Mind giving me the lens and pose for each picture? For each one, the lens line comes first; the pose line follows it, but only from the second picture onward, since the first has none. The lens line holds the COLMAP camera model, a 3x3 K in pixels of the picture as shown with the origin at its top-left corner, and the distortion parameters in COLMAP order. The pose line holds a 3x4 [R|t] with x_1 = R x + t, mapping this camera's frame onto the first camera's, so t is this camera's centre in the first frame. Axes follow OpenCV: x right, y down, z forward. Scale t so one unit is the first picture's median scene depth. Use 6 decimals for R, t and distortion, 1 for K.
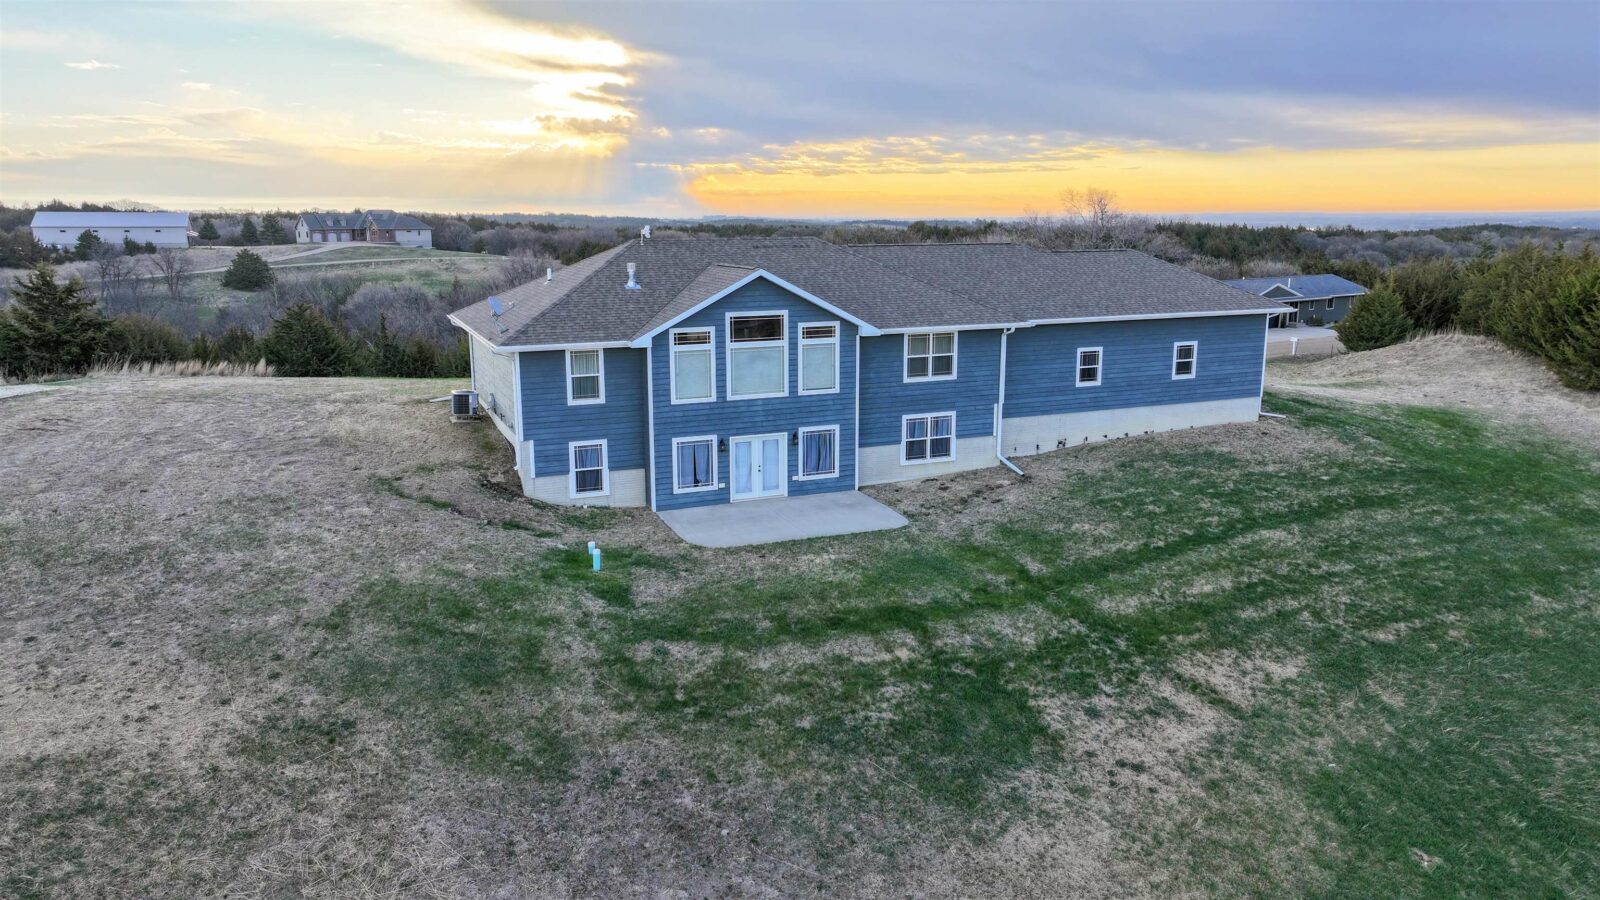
lens RADIAL K [[1118.9, 0, 796.6], [0, 1118.9, 447.3], [0, 0, 1]] dist [0.007008, 0.004577]
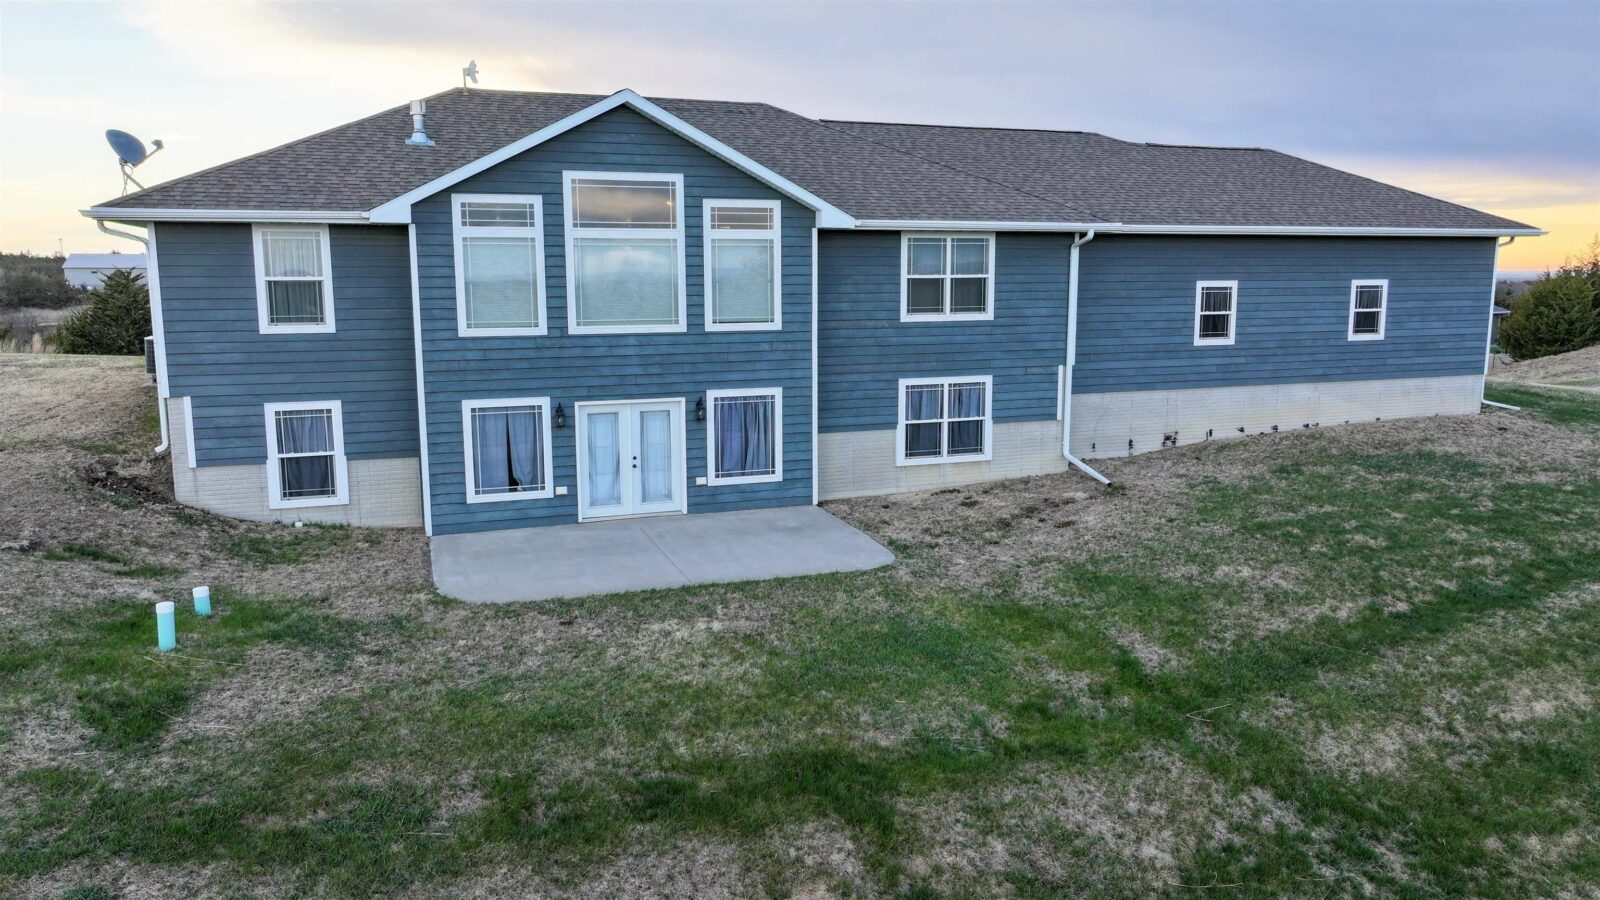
lens RADIAL K [[1118.9, 0, 800.3], [0, 1118.9, 451.3], [0, 0, 1]] dist [0.007008, 0.004577]
pose [[0.998877, 0.006751, -0.046903, 0.078883], [-0.008995, 0.998817, -0.047794, 0.041437], [0.046525, 0.048162, 0.997755, 0.468062]]
